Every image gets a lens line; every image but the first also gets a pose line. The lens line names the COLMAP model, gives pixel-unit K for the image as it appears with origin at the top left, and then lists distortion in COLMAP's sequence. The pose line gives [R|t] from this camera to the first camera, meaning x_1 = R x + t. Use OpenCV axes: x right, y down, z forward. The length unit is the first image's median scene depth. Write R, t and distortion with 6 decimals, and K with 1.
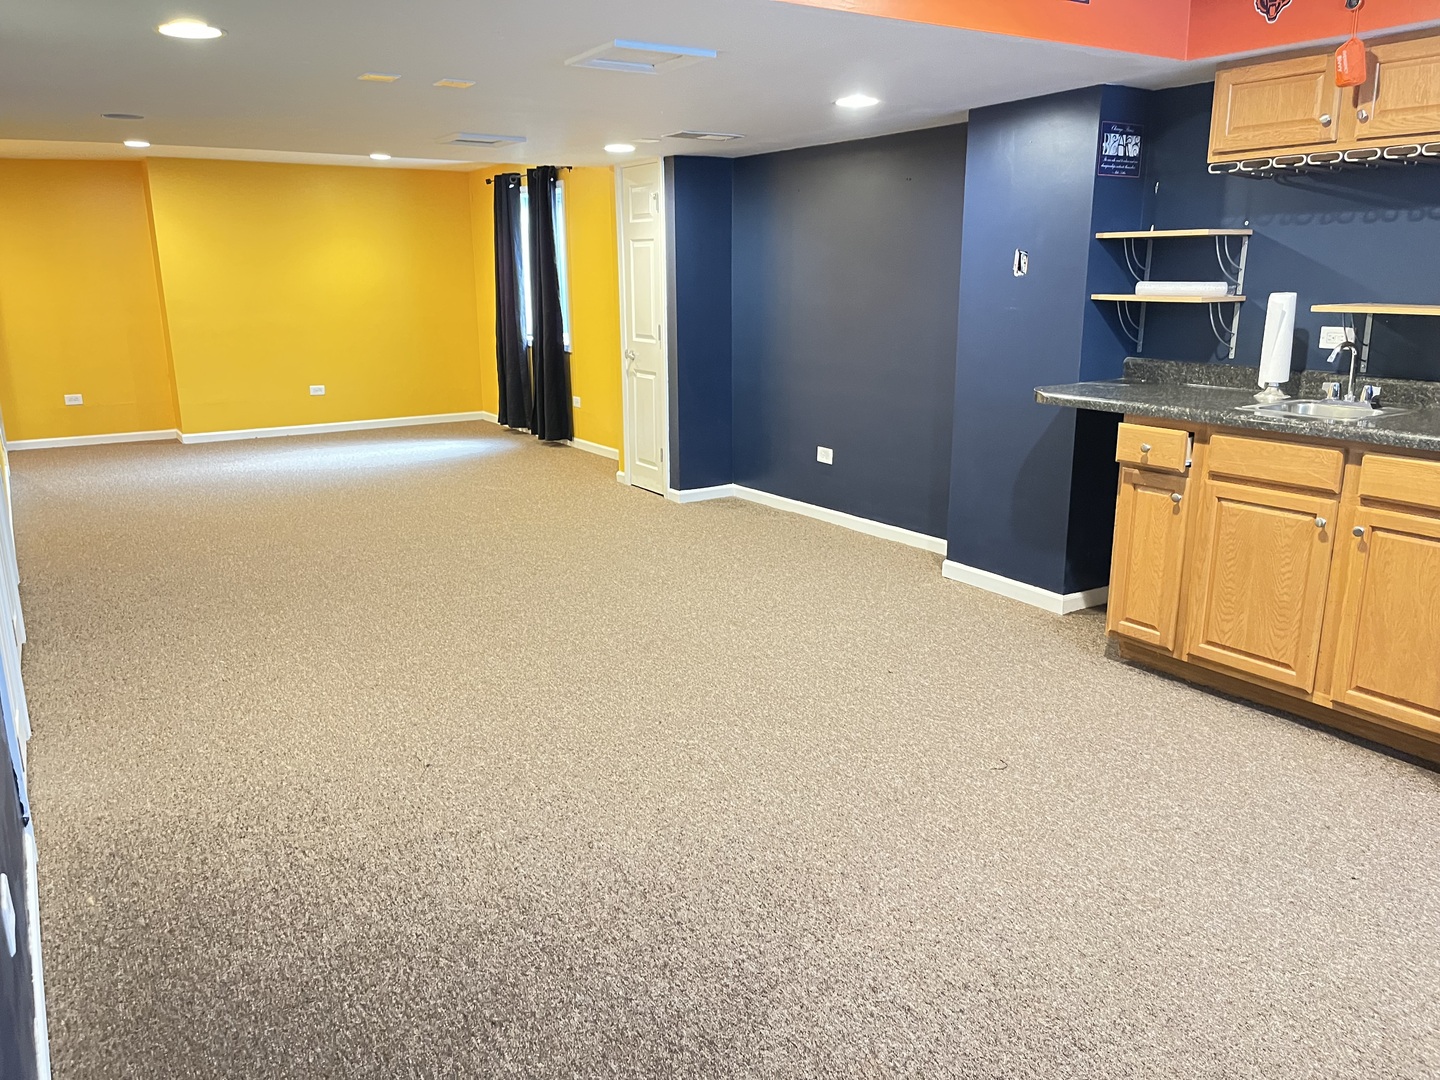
lens RADIAL K [[1086.8, 0, 720.0], [0, 1086.8, 540.0], [0, 0, 1]] dist [0.080807, -0.108325]
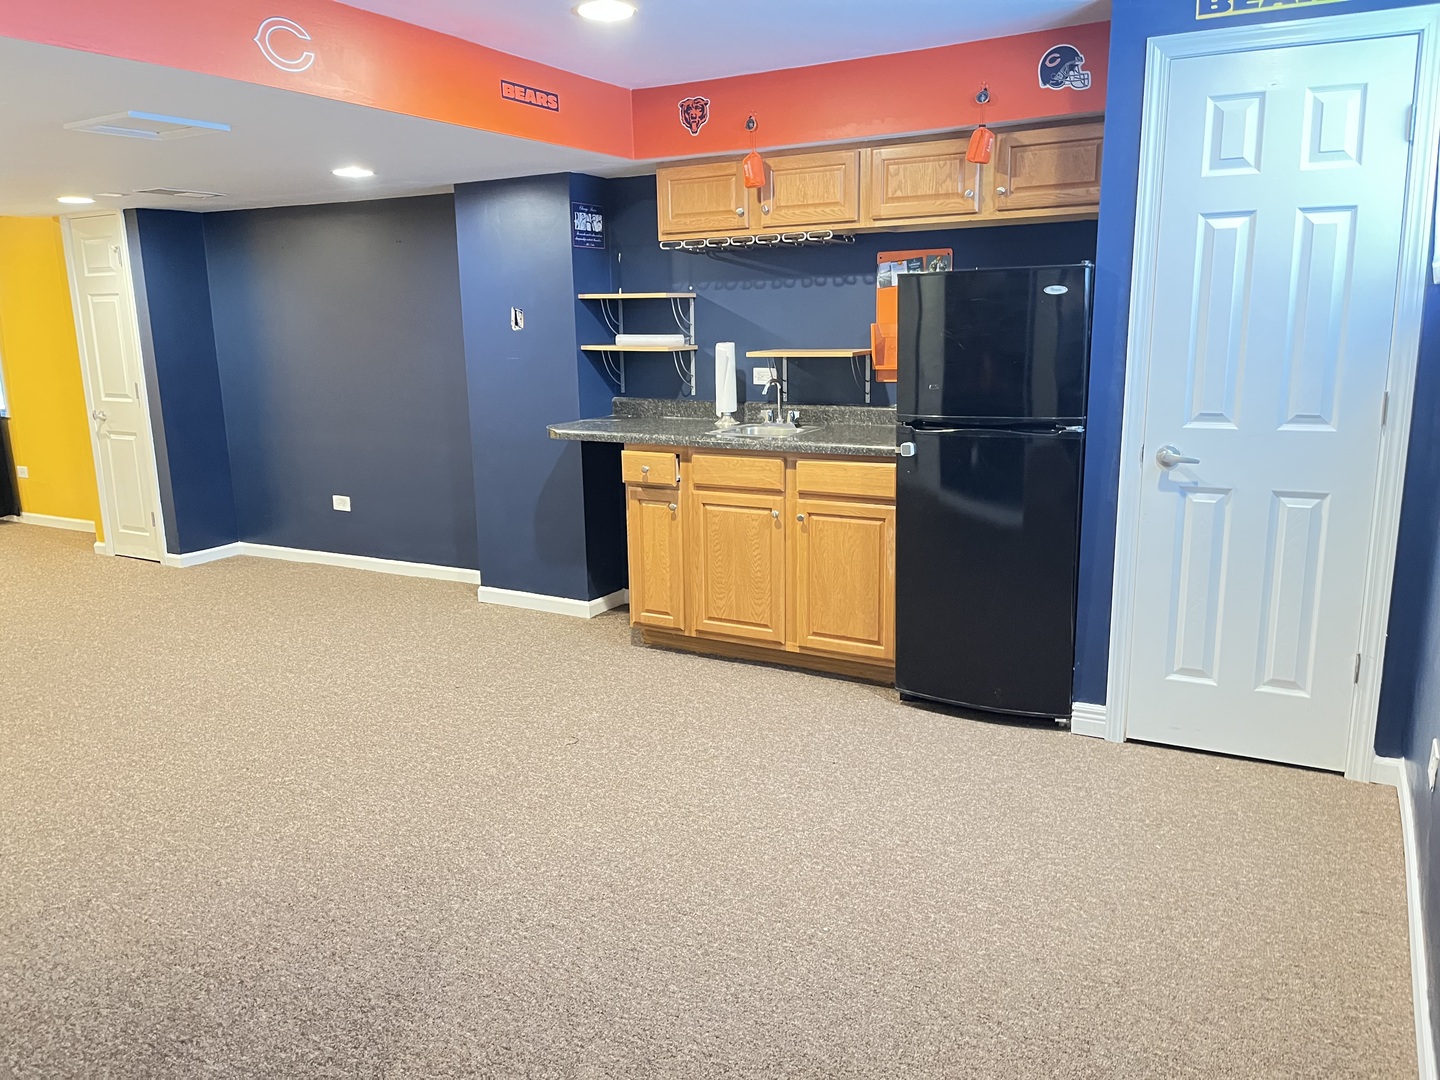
lens RADIAL K [[1086.8, 0, 720.0], [0, 1086.8, 540.0], [0, 0, 1]] dist [0.080807, -0.108325]
pose [[0.883891, -0.104171, 0.455944, -0.099067], [0.122923, 0.992349, -0.011574, 0.018827], [-0.451250, 0.066276, 0.889933, -0.115691]]
